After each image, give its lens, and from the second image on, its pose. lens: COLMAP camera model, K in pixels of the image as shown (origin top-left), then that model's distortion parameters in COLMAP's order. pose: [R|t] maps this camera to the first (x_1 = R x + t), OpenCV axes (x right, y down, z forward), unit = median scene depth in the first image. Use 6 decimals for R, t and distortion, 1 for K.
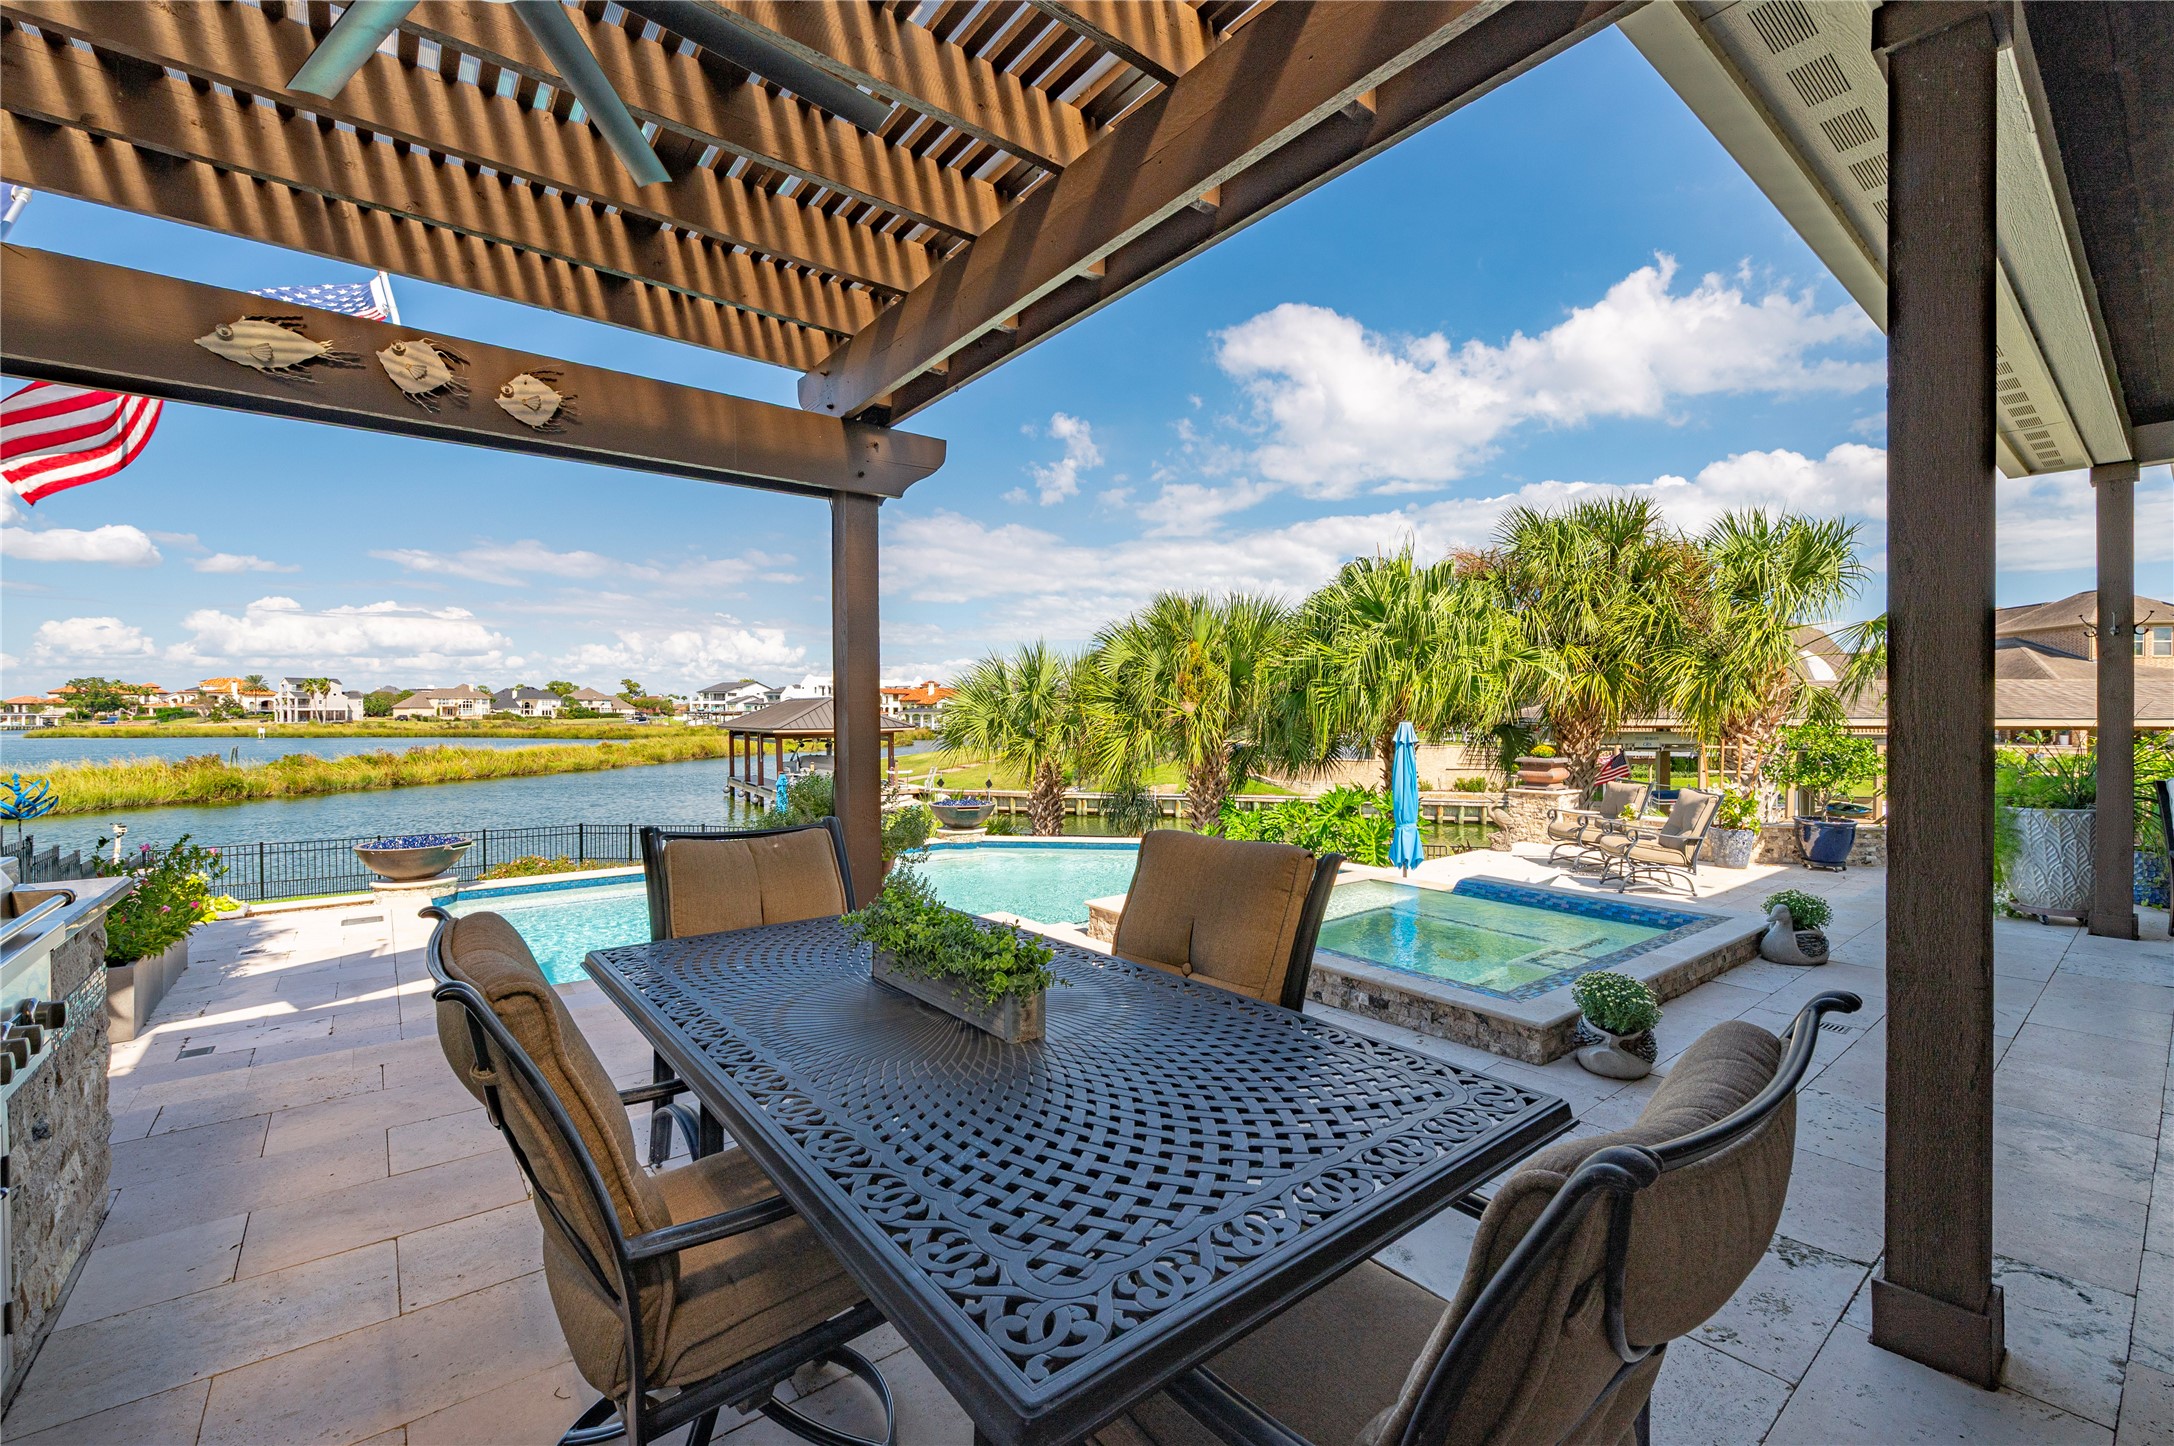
lens RADIAL K [[897.3, 0, 1087.4], [0, 897.3, 724.6], [0, 0, 1]] dist [-0.003800, -0.000817]
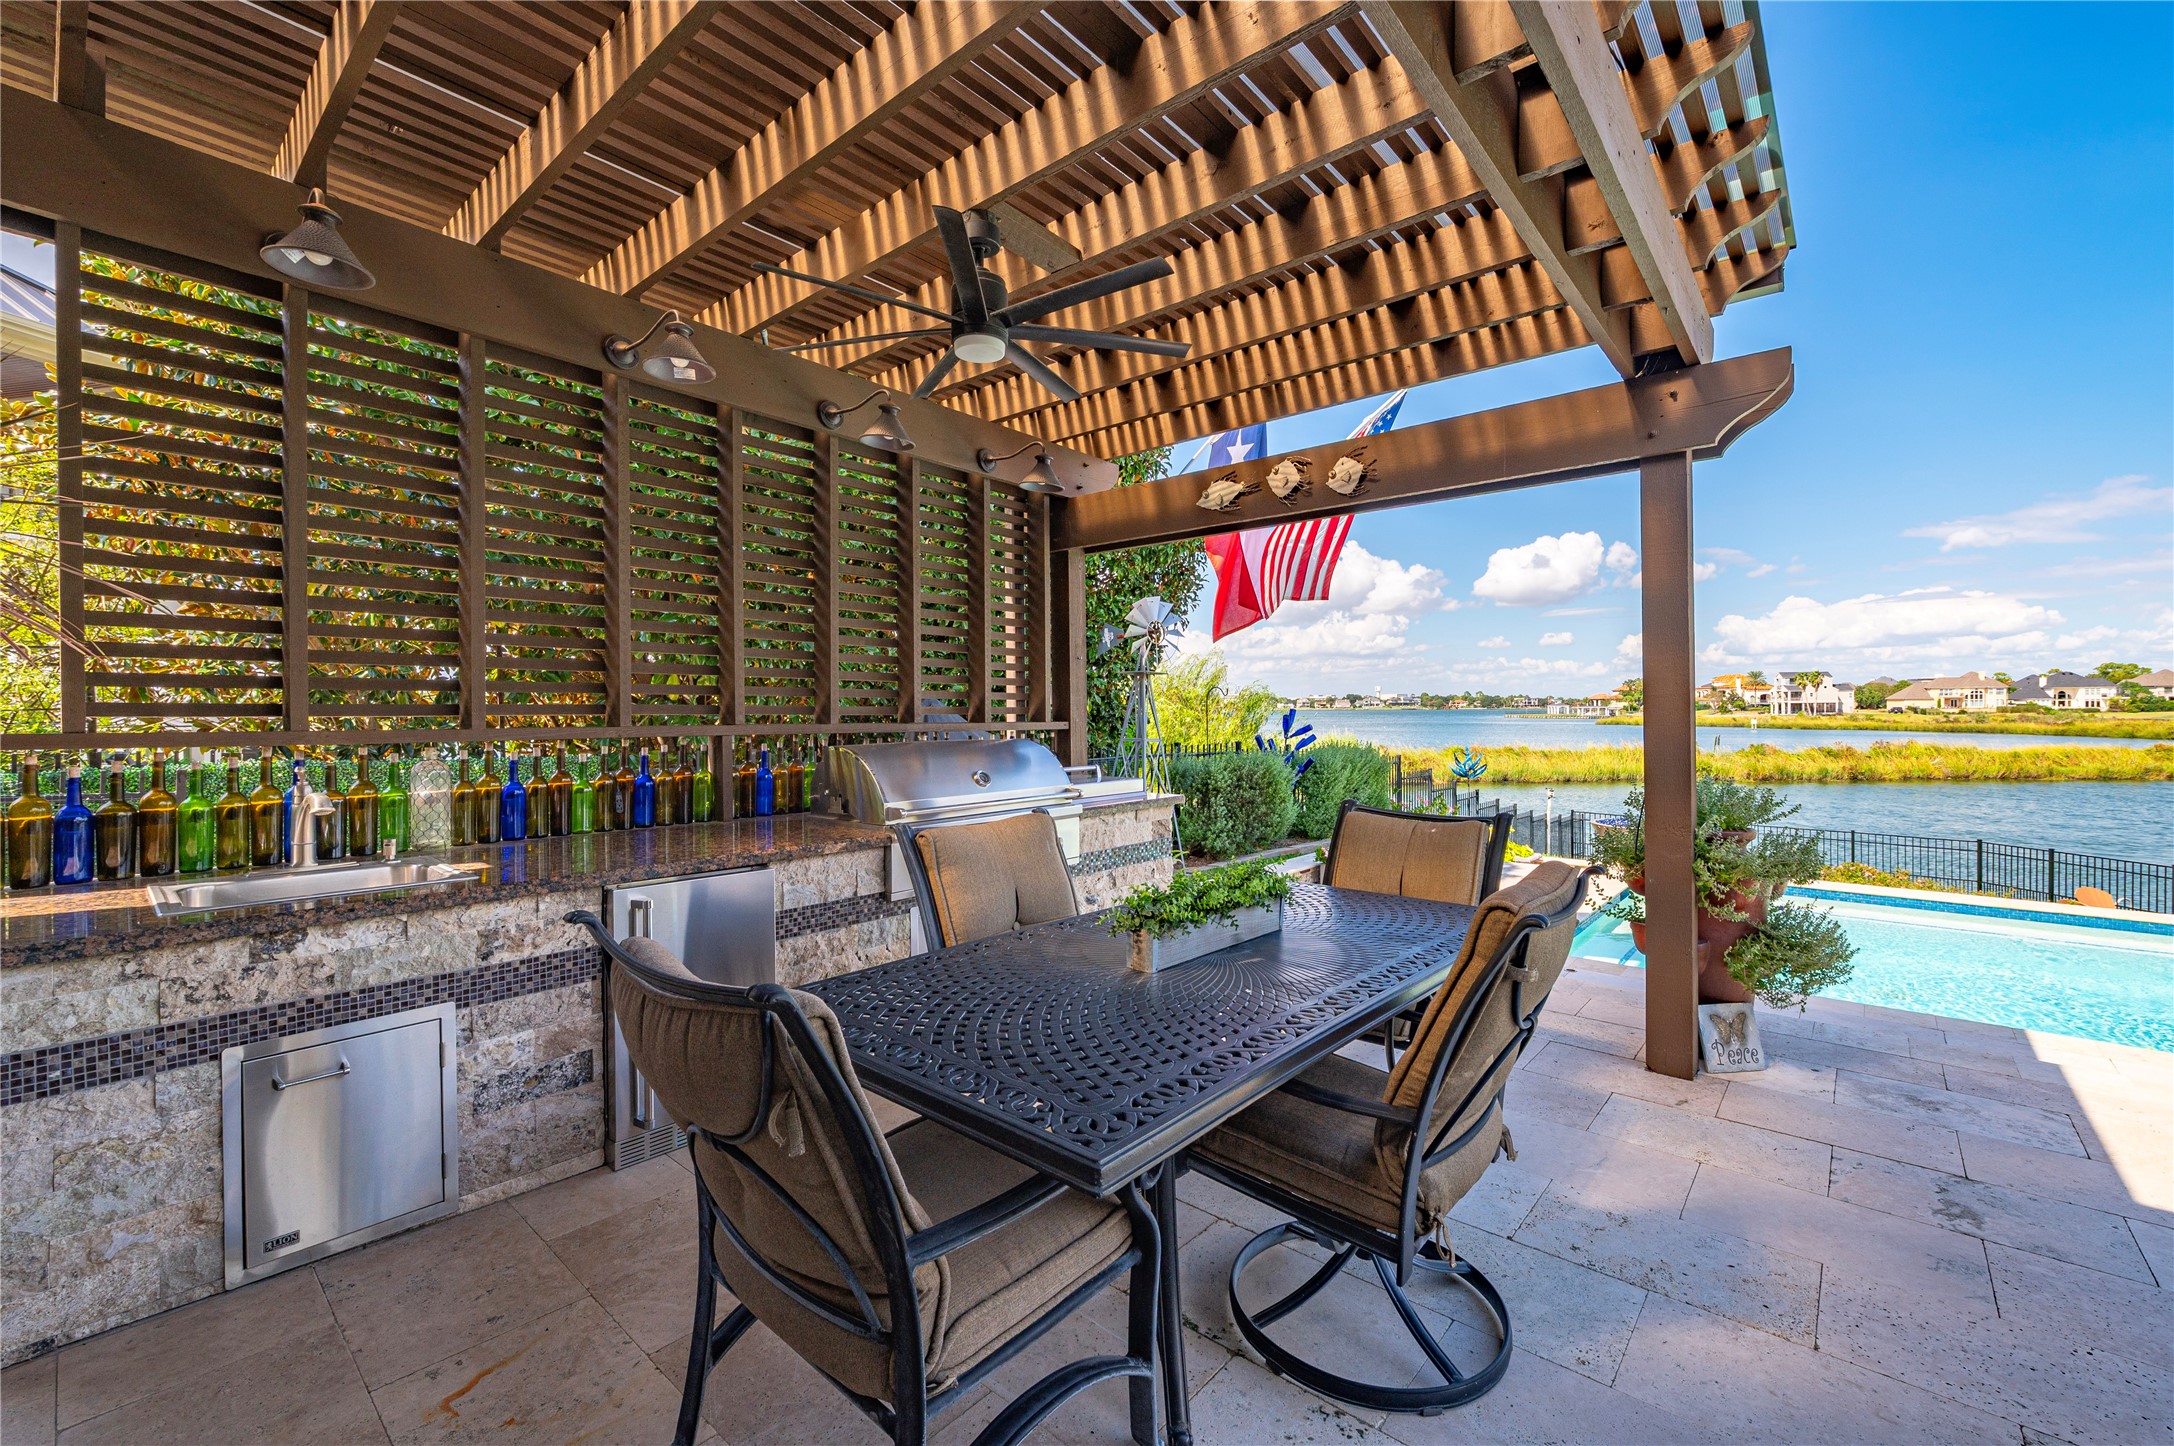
lens RADIAL K [[897.3, 0, 1100.7], [0, 897.3, 707.1], [0, 0, 1]] dist [-0.003800, -0.000817]
pose [[0.188867, -0.001740, -0.982001, 0.612868], [-0.009046, 0.999953, -0.003512, -0.009212], [0.981961, 0.009546, 0.188843, 0.385255]]
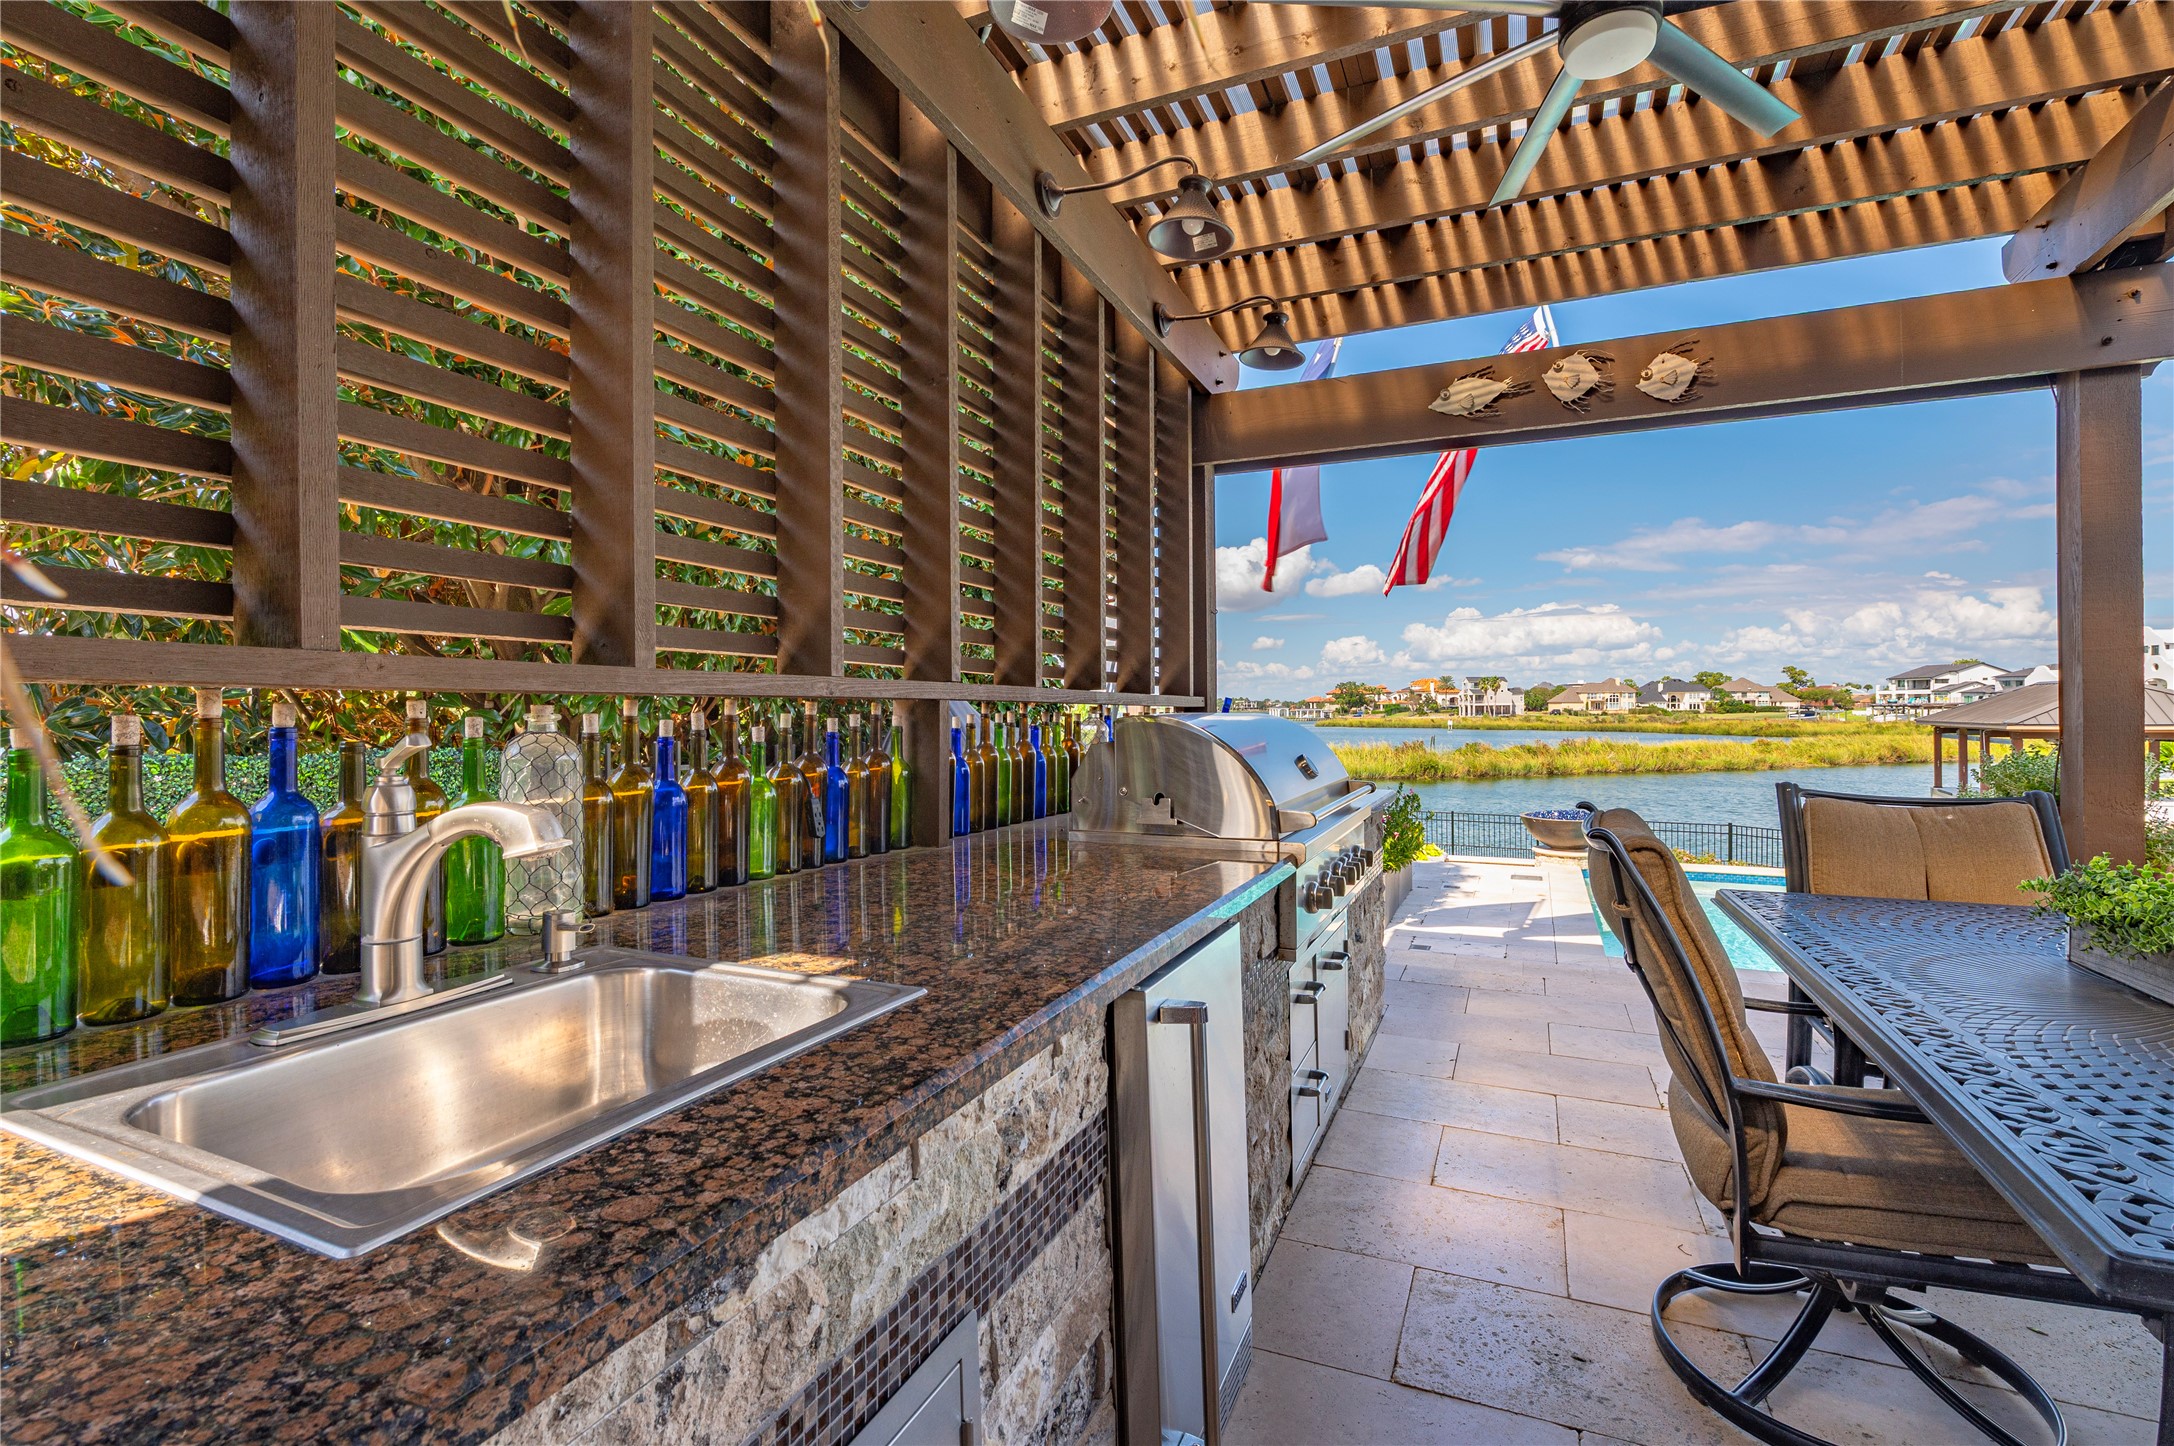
lens RADIAL K [[985.0, 0, 1100.0], [0, 985.0, 710.3], [0, 0, 1]] dist [-0.012644, 0.002036]
pose [[0.464378, -0.002577, -0.885633, 0.085413], [-0.005688, 0.999966, -0.005893, 0.039803], [0.885619, 0.007774, 0.464348, -0.121012]]
